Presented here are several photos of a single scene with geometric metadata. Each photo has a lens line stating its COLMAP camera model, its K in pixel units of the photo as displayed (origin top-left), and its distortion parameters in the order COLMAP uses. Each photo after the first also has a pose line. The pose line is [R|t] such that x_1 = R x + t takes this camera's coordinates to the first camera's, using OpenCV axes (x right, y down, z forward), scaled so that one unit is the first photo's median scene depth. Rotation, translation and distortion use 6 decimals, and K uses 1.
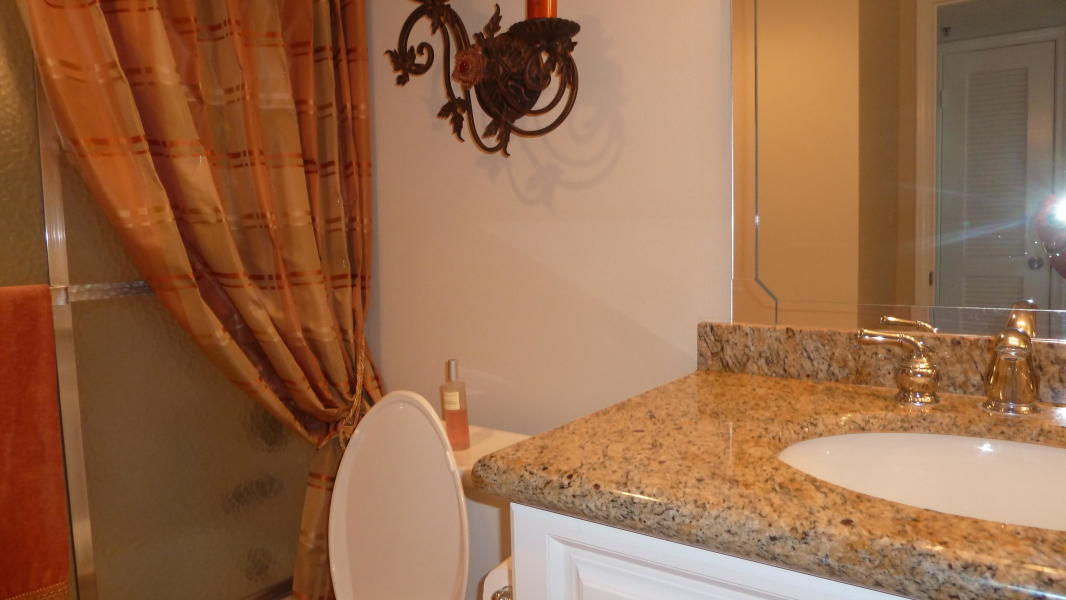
lens RADIAL K [[738.6, 0, 535.2], [0, 738.6, 293.2], [0, 0, 1]] dist [-0.024217, -0.000384]
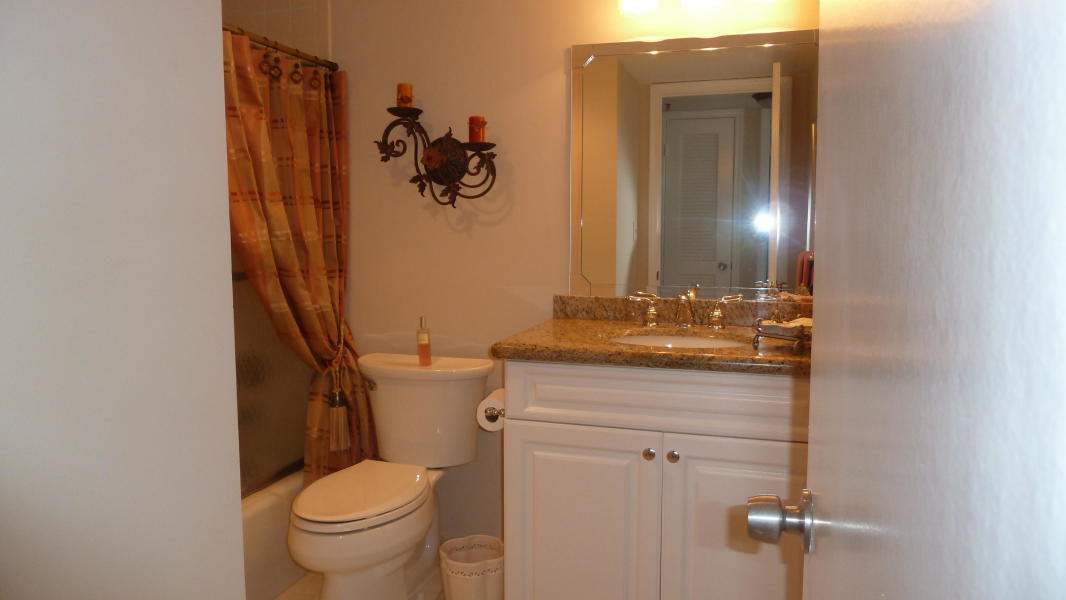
lens RADIAL K [[738.6, 0, 535.2], [0, 738.6, 293.2], [0, 0, 1]] dist [-0.024217, -0.000384]
pose [[0.946845, -0.001664, 0.321685, -0.425640], [0.000095, 0.999988, 0.004894, 0.021664], [-0.321689, -0.004603, 0.946834, -0.808328]]
